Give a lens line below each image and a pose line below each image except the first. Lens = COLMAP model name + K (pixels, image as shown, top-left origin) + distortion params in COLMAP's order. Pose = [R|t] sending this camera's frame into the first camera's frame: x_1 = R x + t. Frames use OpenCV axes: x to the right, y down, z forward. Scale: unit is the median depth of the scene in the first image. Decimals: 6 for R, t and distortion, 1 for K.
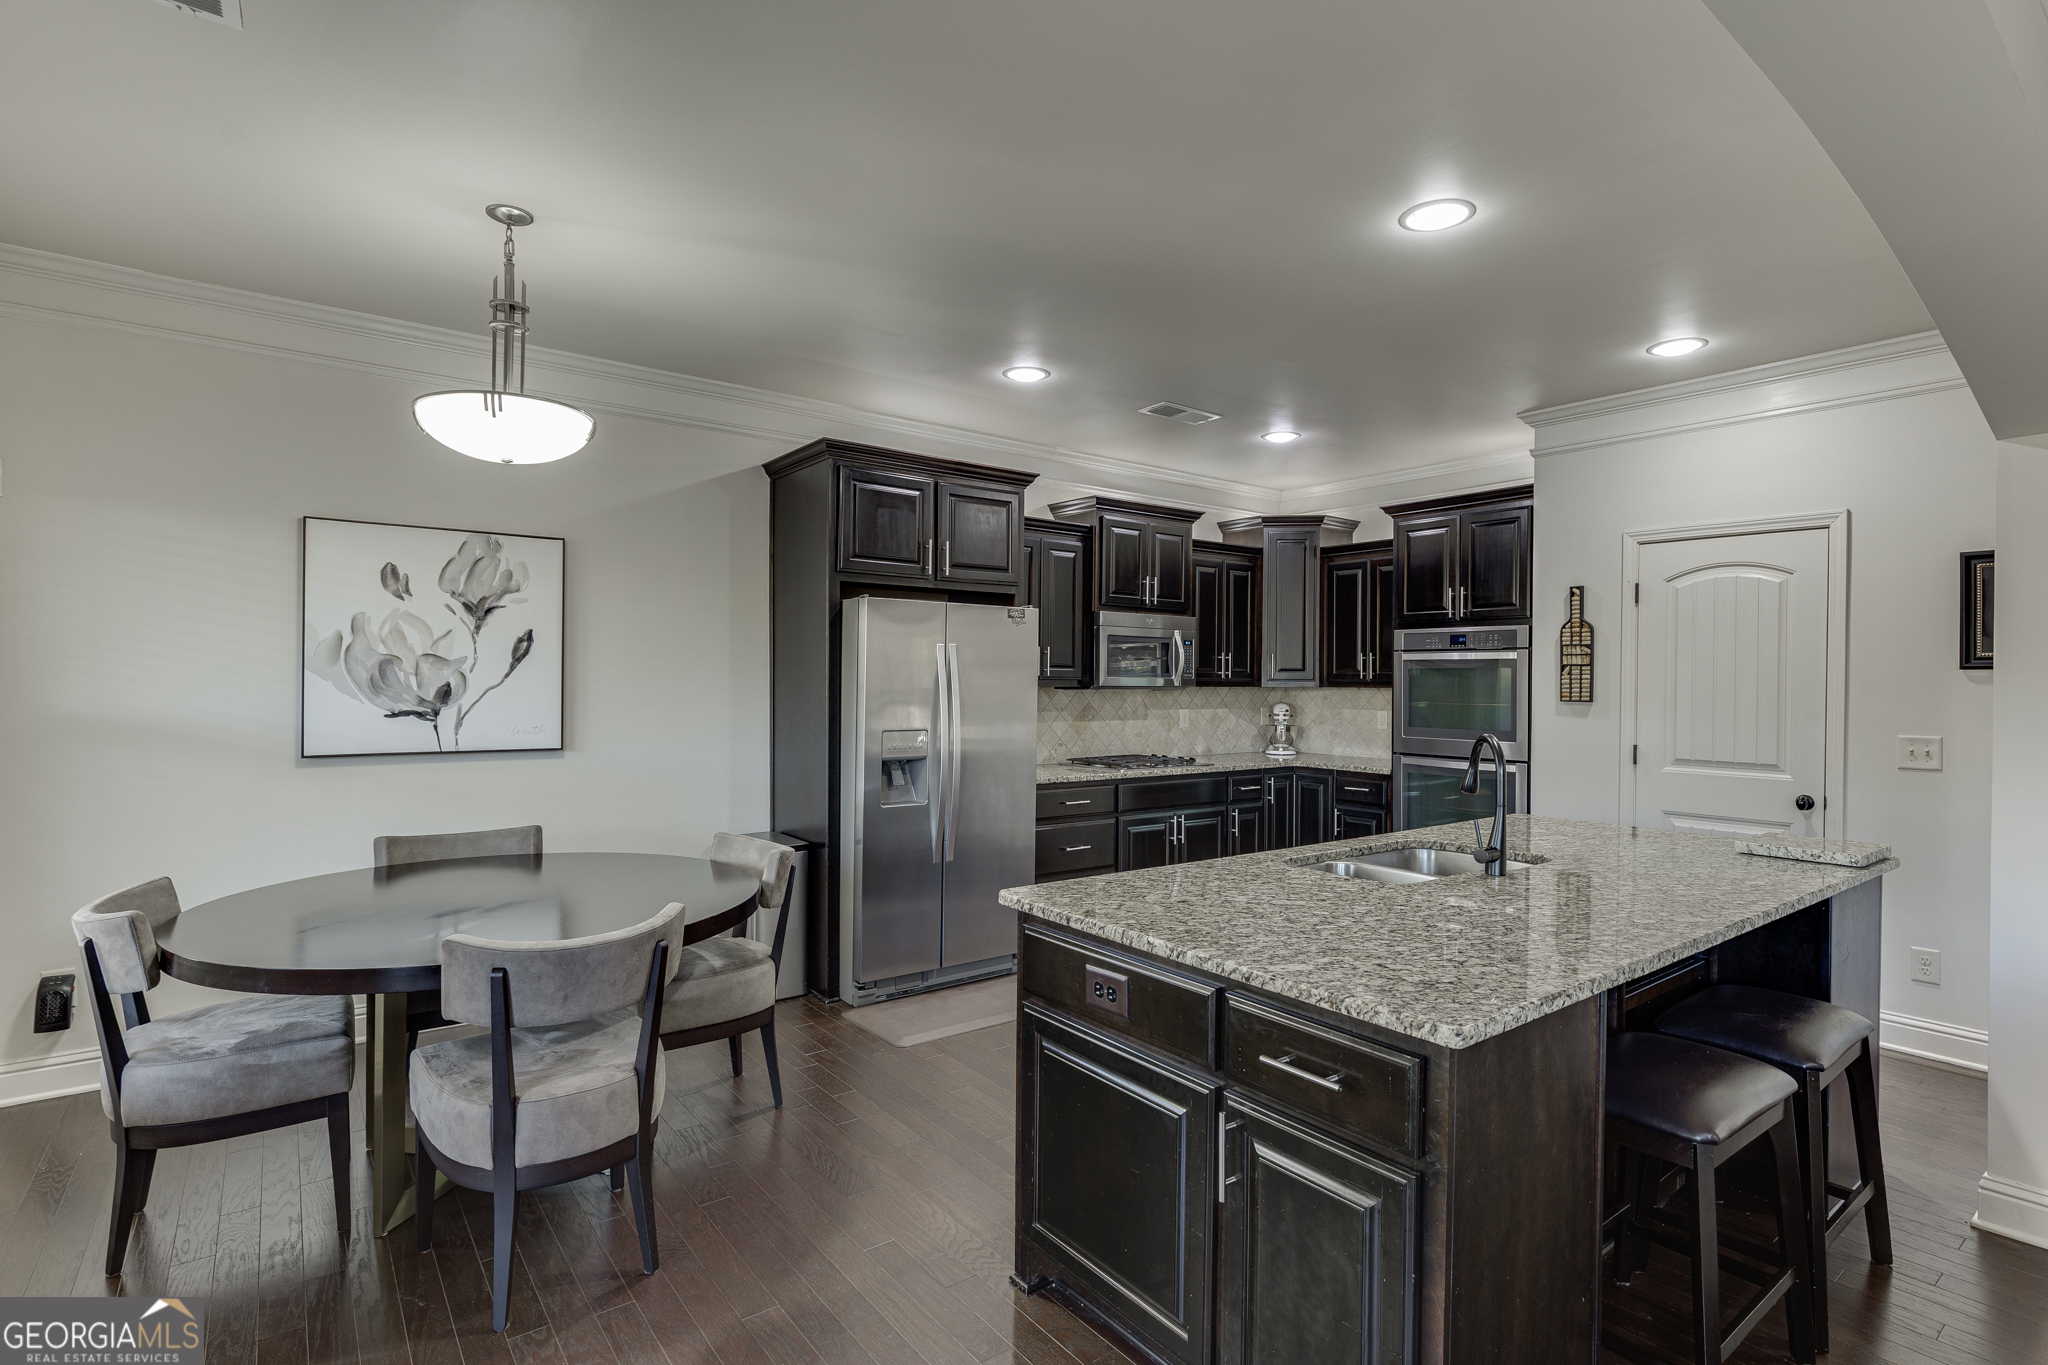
lens RADIAL K [[1004.7, 0, 1039.5], [0, 1004.7, 686.8], [0, 0, 1]] dist [-0.004914, 0.000386]
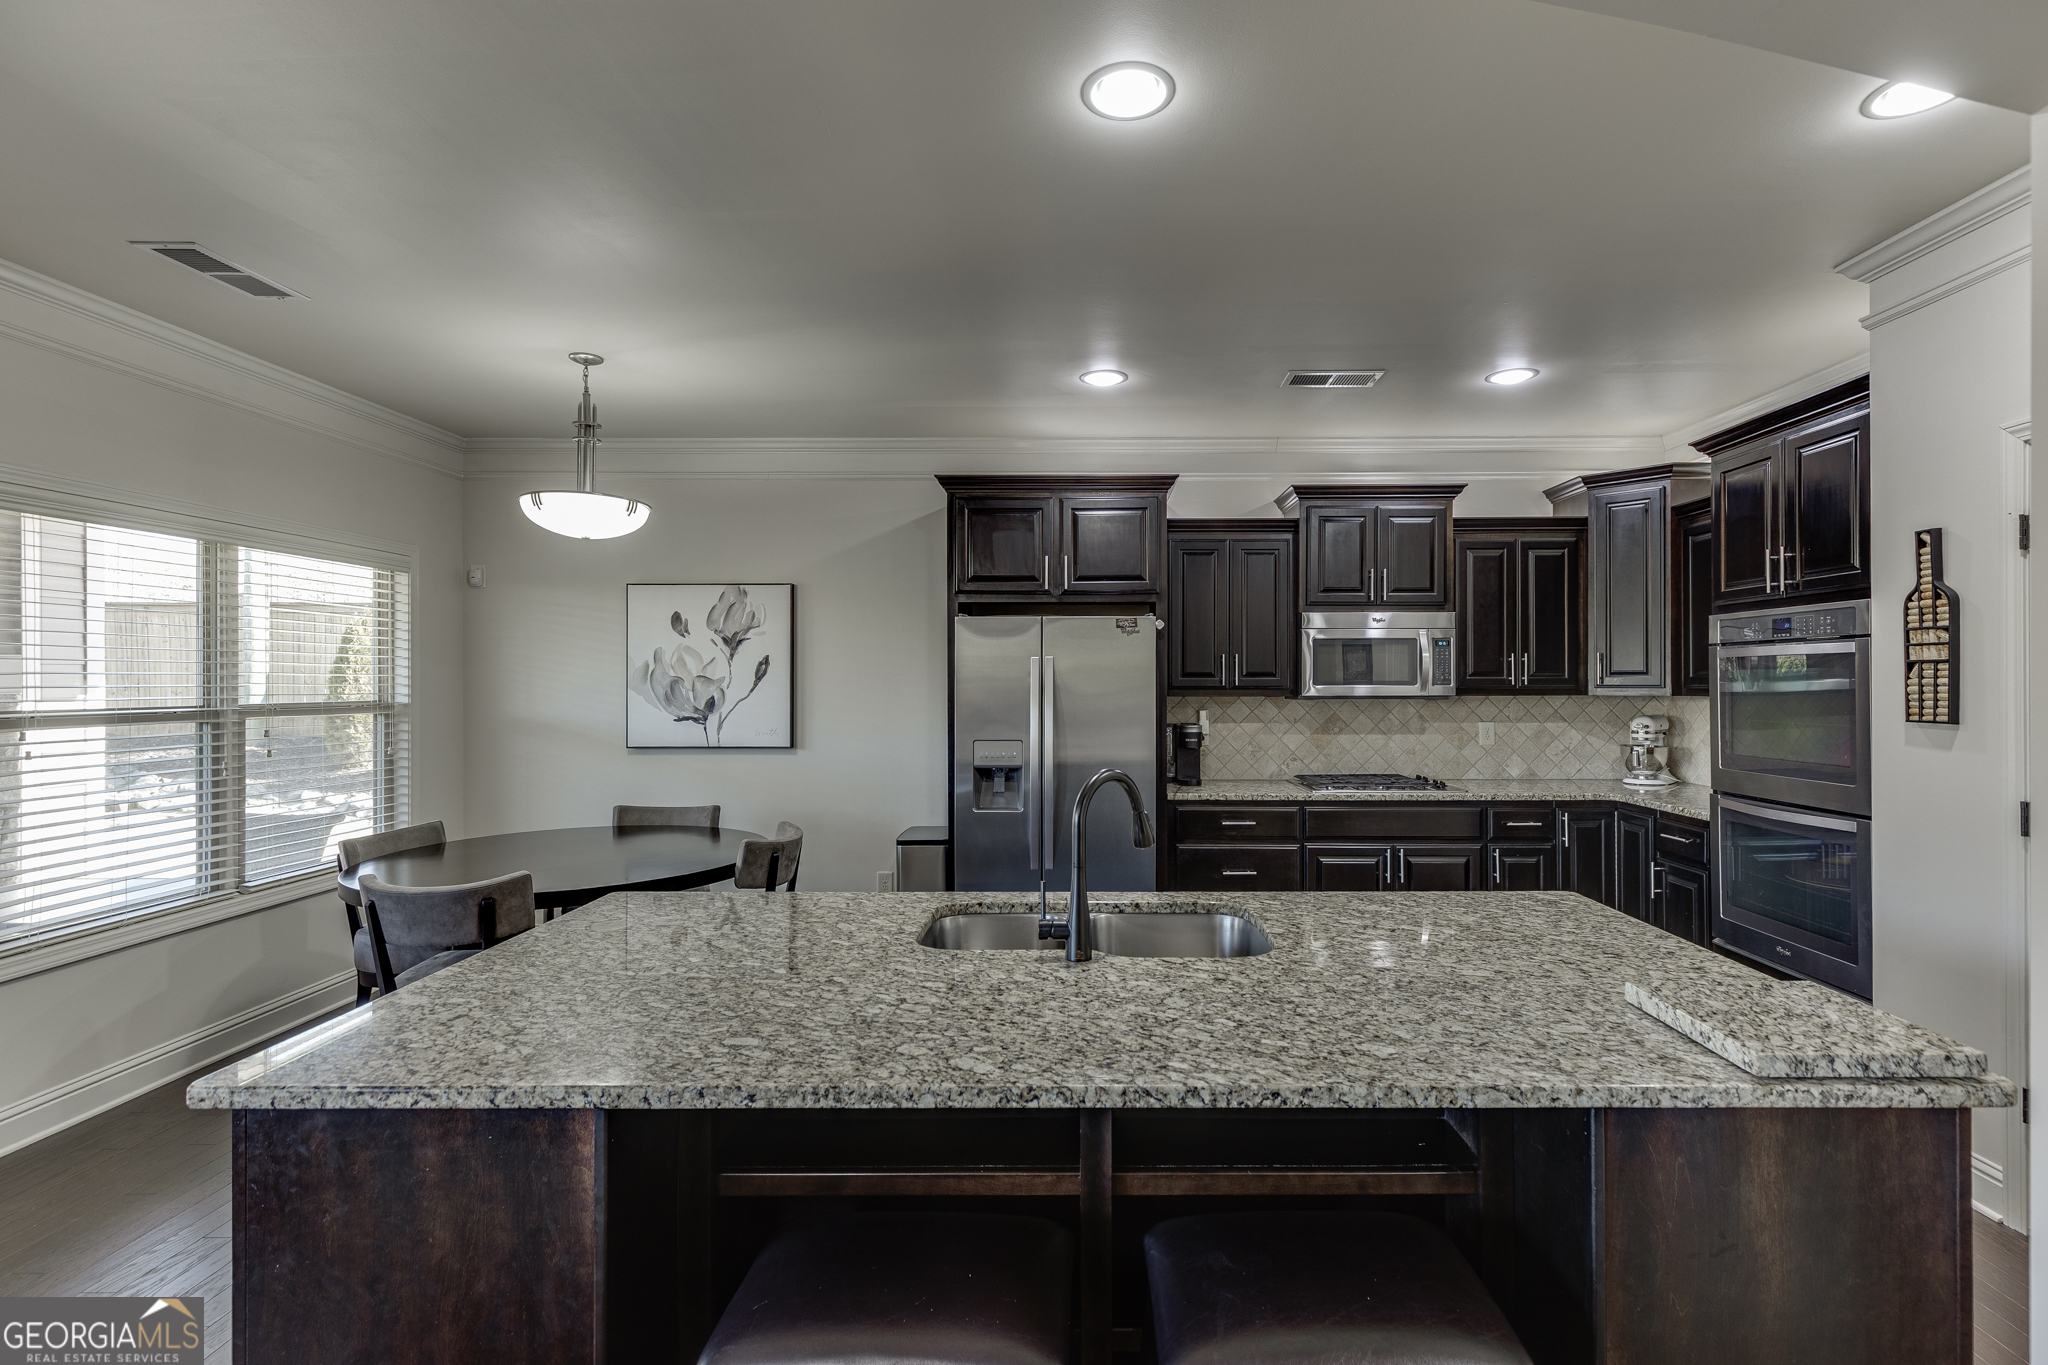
lens RADIAL K [[938.8, 0, 1077.2], [0, 938.8, 684.0], [0, 0, 1]] dist [0.007373, -0.001467]
pose [[0.787543, -0.009019, -0.616193, 0.526199], [0.004943, 0.999953, -0.008318, -0.006924], [0.616239, 0.003505, 0.787551, 0.266823]]
